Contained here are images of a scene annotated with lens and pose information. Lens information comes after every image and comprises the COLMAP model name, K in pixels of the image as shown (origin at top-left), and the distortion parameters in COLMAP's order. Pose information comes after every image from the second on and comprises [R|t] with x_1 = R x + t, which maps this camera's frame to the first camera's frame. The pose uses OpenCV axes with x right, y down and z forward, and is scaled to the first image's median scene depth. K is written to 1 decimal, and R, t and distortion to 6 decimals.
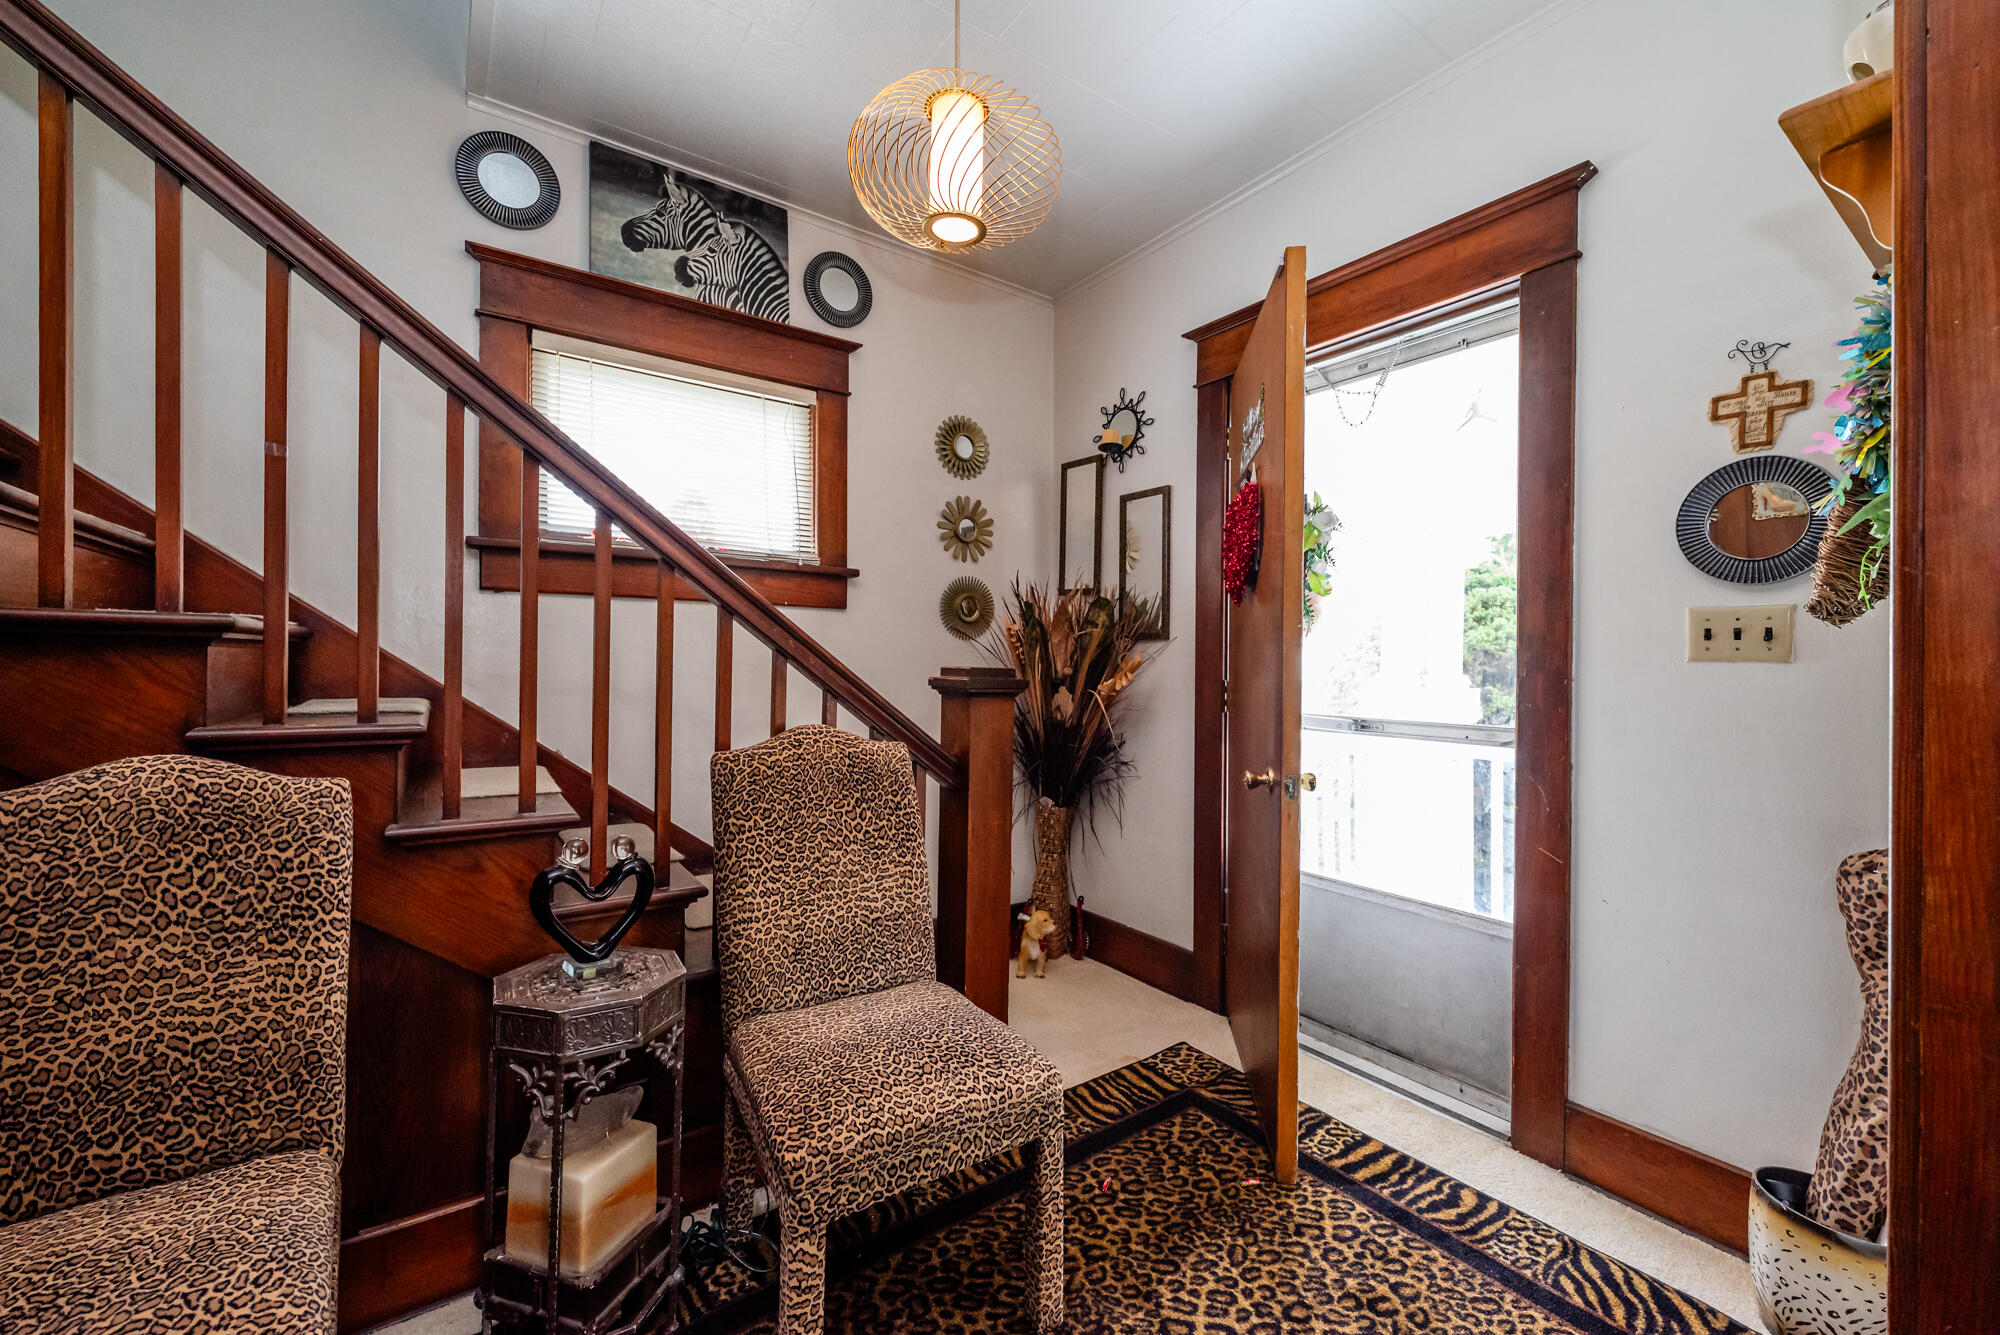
lens RADIAL K [[795.2, 0, 999.7], [0, 795.2, 668.2], [0, 0, 1]] dist [-0.001451, -0.000022]
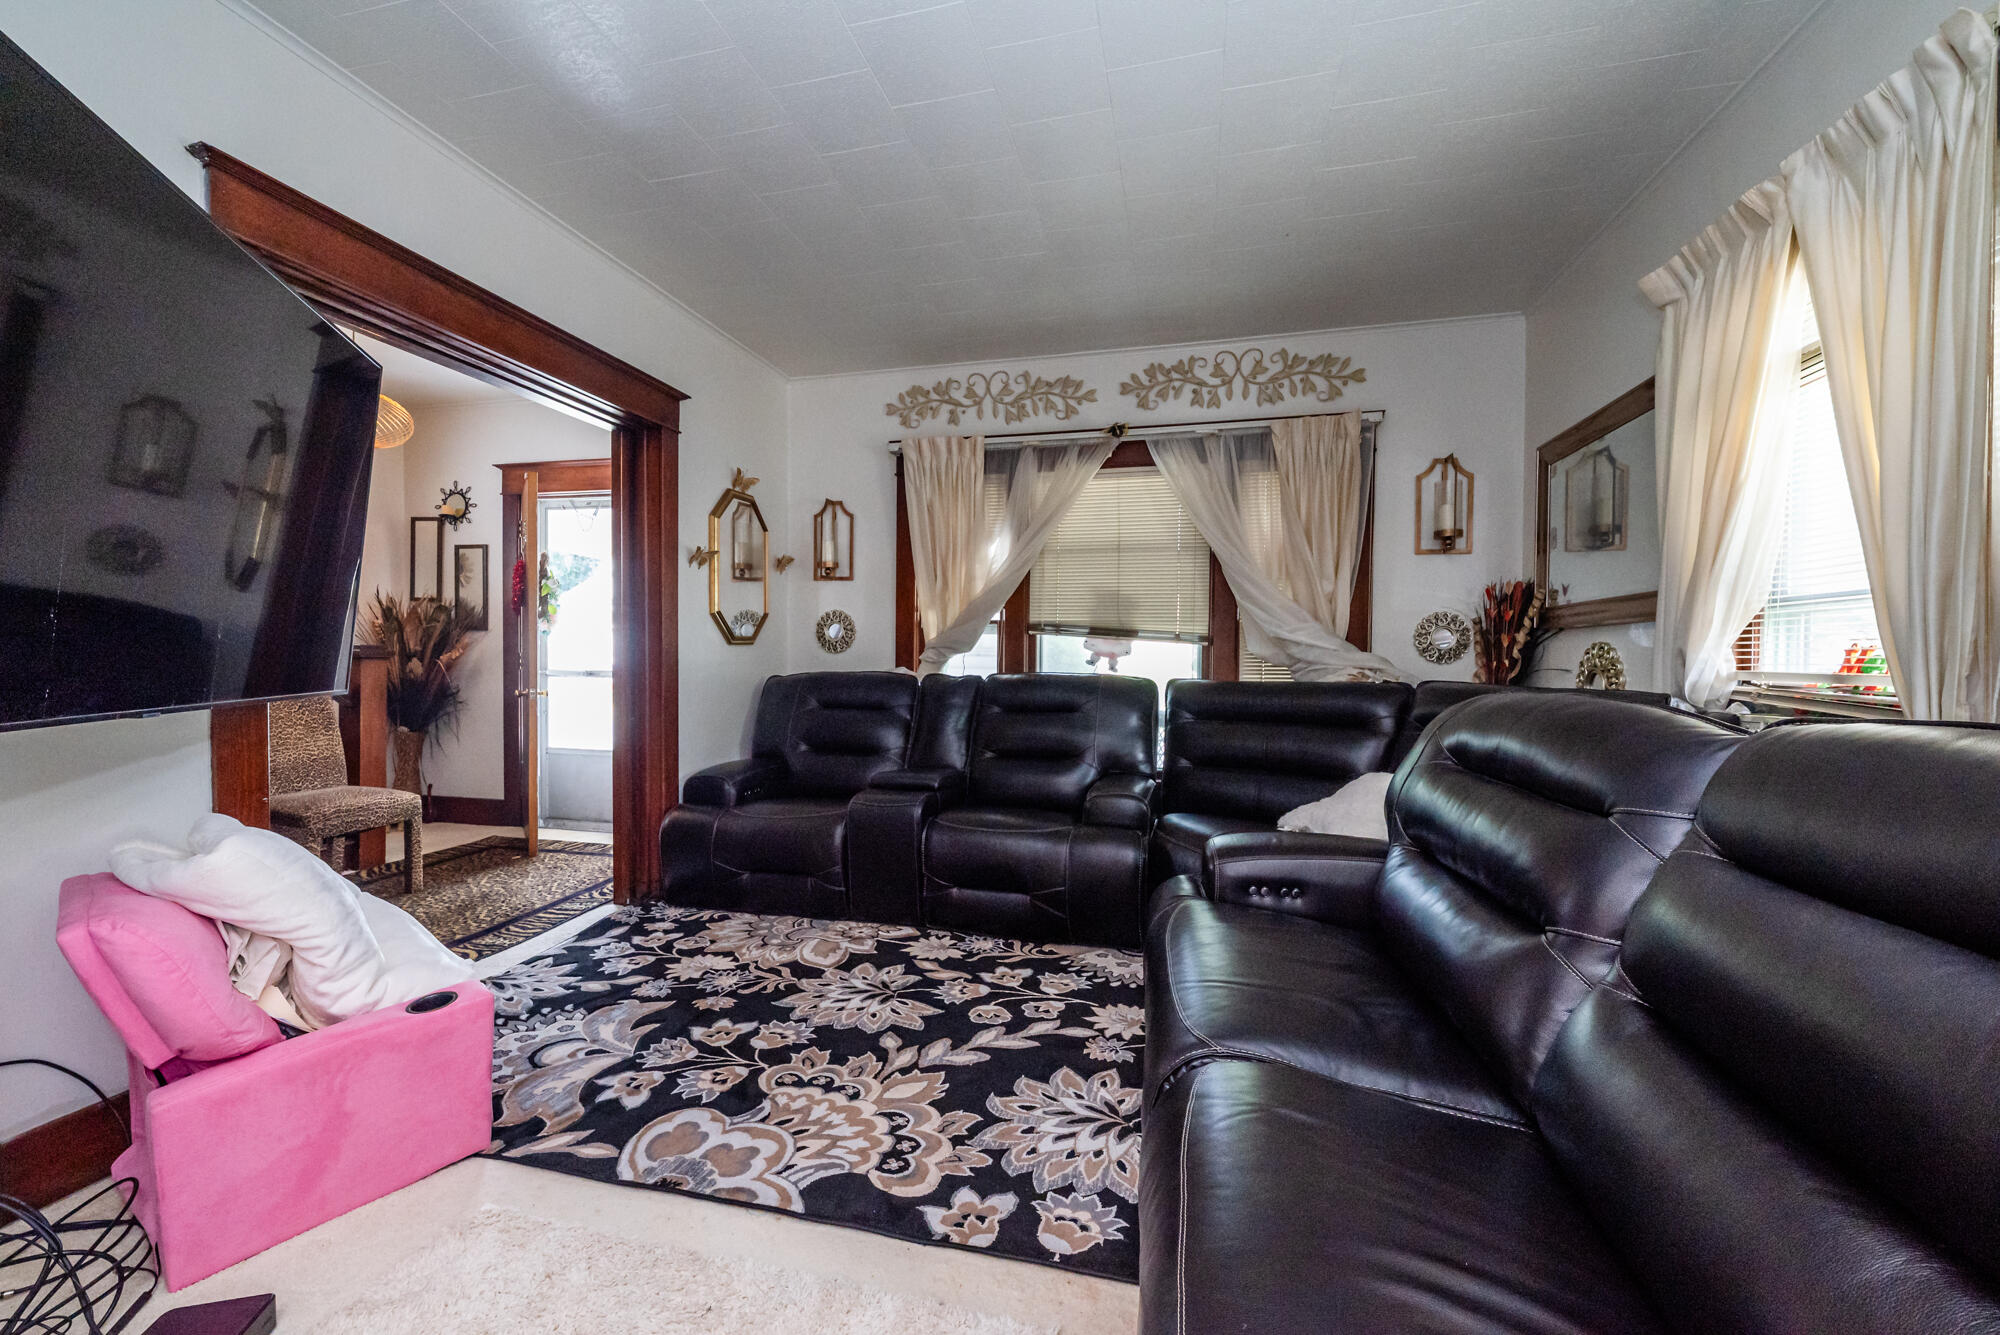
lens RADIAL K [[795.2, 0, 1000.0], [0, 795.2, 665.8], [0, 0, 1]] dist [-0.001451, -0.000022]
pose [[0.751221, -0.015911, 0.659859, -0.097754], [-0.003540, 0.999598, 0.028133, -0.011015], [-0.660041, -0.023471, 0.750863, -1.055412]]
